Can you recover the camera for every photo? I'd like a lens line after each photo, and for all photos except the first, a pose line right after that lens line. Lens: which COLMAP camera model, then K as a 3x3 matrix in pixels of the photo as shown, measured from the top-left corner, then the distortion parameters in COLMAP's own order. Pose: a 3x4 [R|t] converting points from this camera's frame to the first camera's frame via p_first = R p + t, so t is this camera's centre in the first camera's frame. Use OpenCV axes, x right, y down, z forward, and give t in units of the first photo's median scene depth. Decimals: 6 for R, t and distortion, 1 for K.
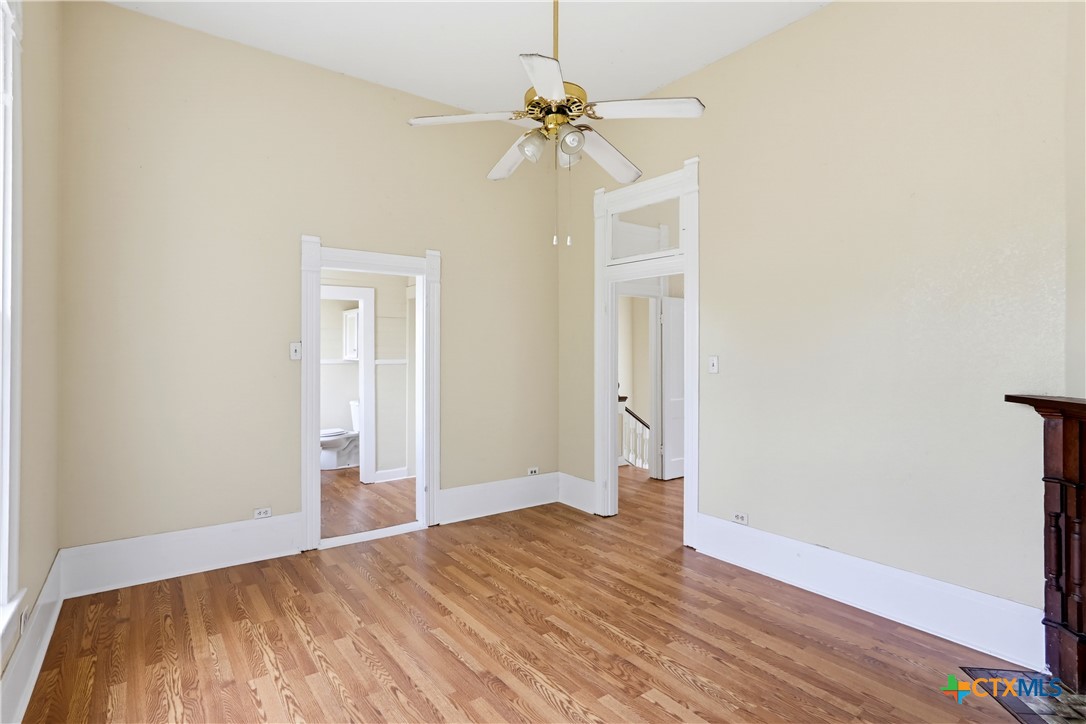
lens RADIAL K [[554.9, 0, 542.4], [0, 554.9, 356.6], [0, 0, 1]] dist [-0.000496, -0.000397]
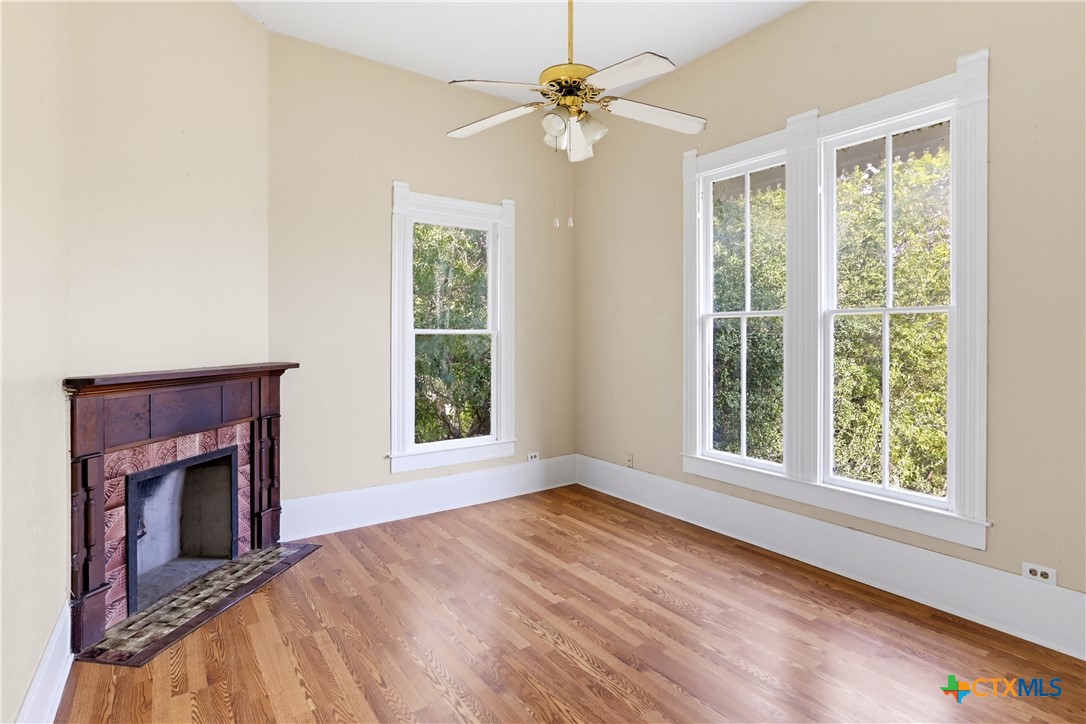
lens RADIAL K [[554.9, 0, 544.0], [0, 554.9, 352.3], [0, 0, 1]] dist [-0.000496, -0.000397]
pose [[-0.999655, -0.003689, 0.026012, 0.043158], [-0.002934, 0.999575, 0.029002, -0.005185], [-0.026108, 0.028916, -0.999241, 1.942277]]
